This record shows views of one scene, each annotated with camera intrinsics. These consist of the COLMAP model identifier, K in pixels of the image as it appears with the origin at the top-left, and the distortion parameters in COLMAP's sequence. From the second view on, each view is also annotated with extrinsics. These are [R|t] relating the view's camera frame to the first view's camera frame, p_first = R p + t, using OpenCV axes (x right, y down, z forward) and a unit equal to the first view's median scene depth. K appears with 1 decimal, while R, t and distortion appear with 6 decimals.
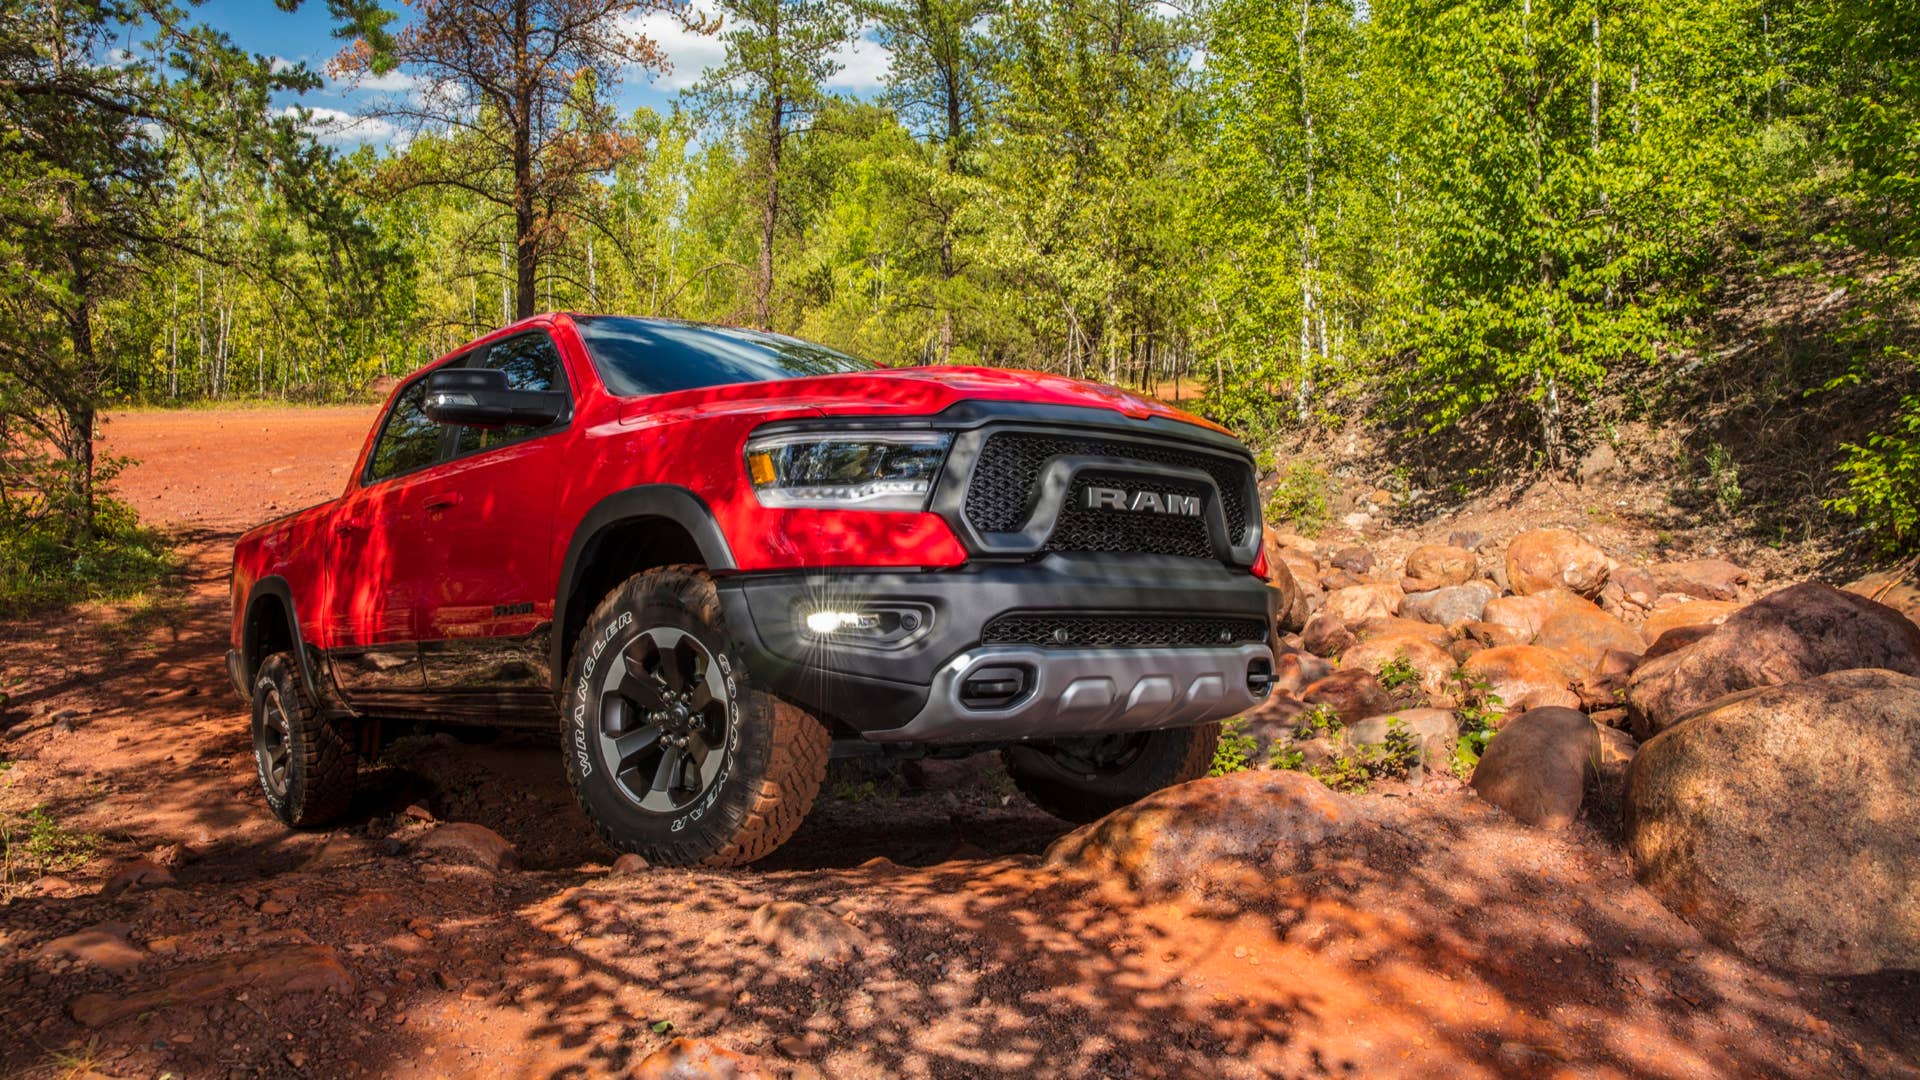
lens RADIAL K [[1464.0, 0, 960.0], [0, 1464.0, 540.0], [0, 0, 1]] dist [-0.049558, 0.090135]
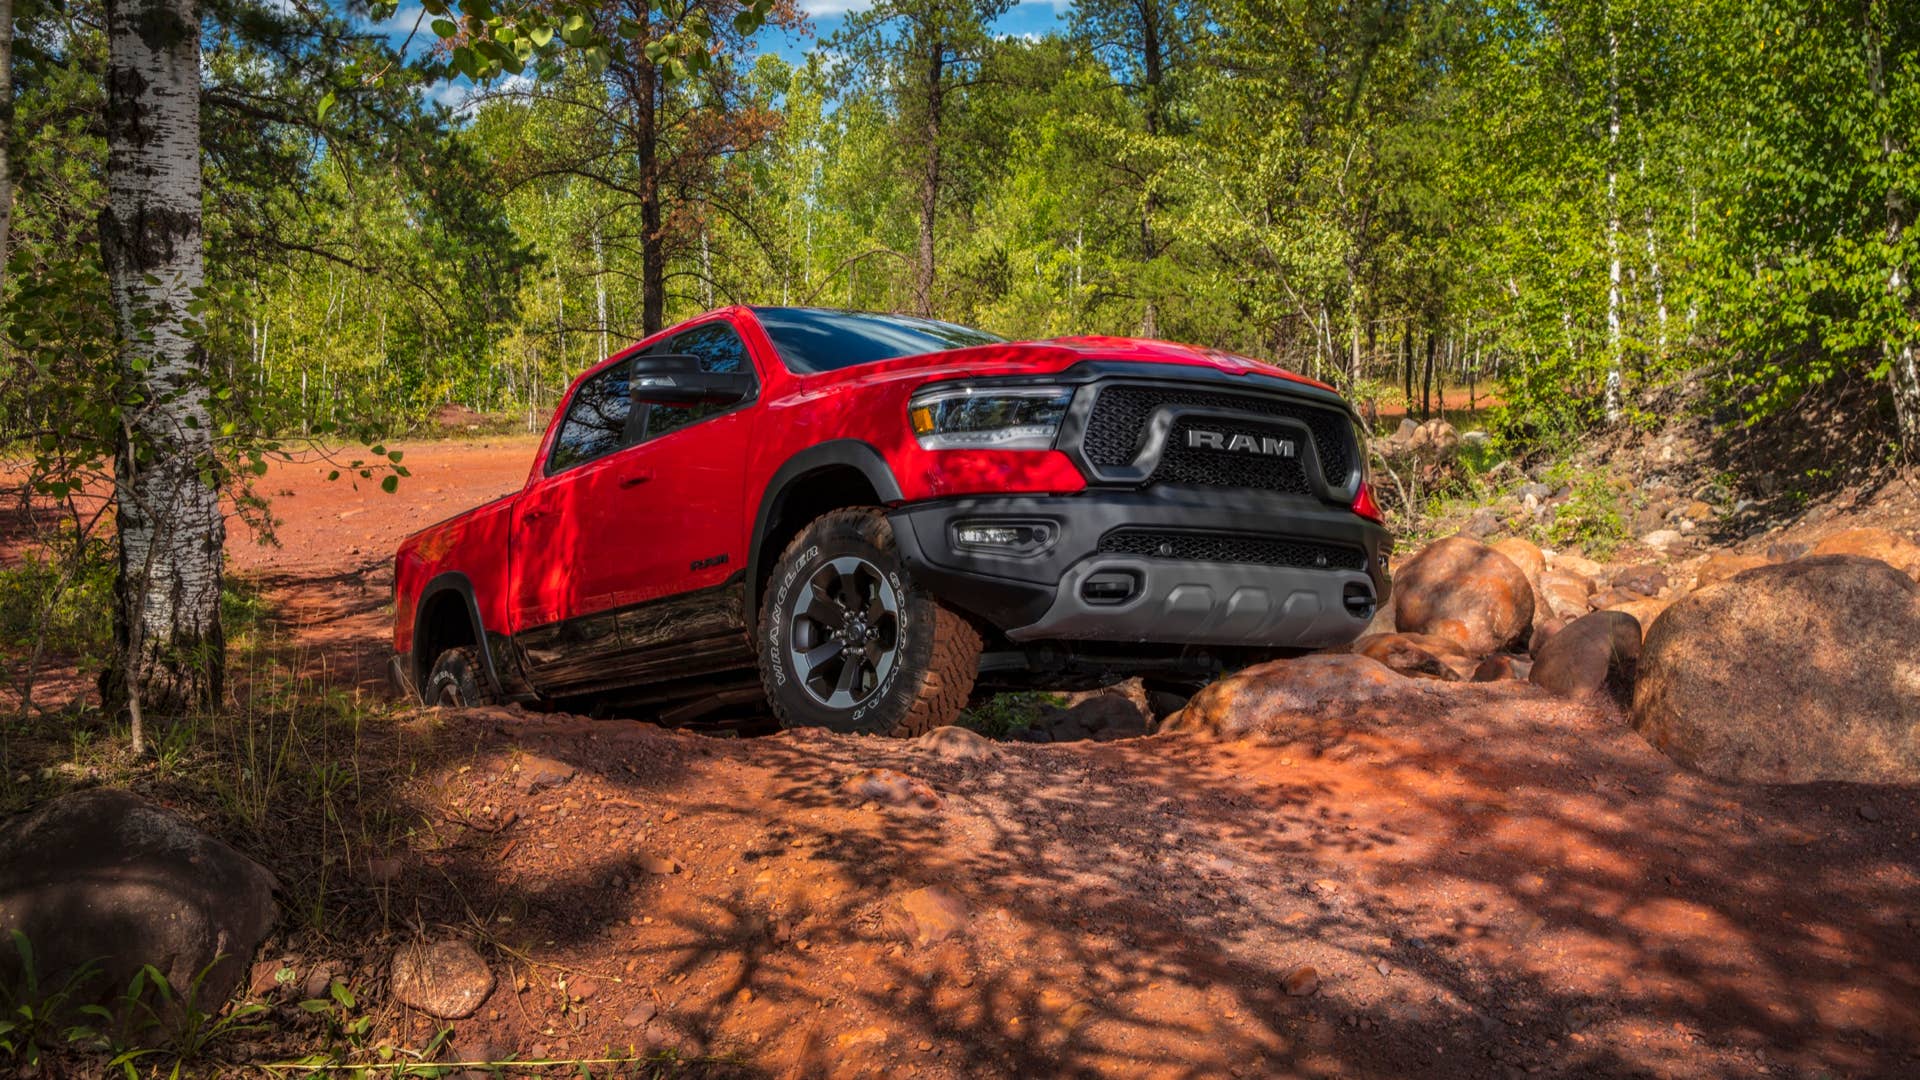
lens RADIAL K [[2156.7, 0, 960.0], [0, 2156.7, 540.0], [0, 0, 1]] dist [0.072616, 0.317103]
pose [[0.992762, -0.020544, -0.118324, 0.088689], [0.014716, 0.998645, -0.049918, 0.115189], [0.119189, 0.047816, 0.991719, -0.647690]]
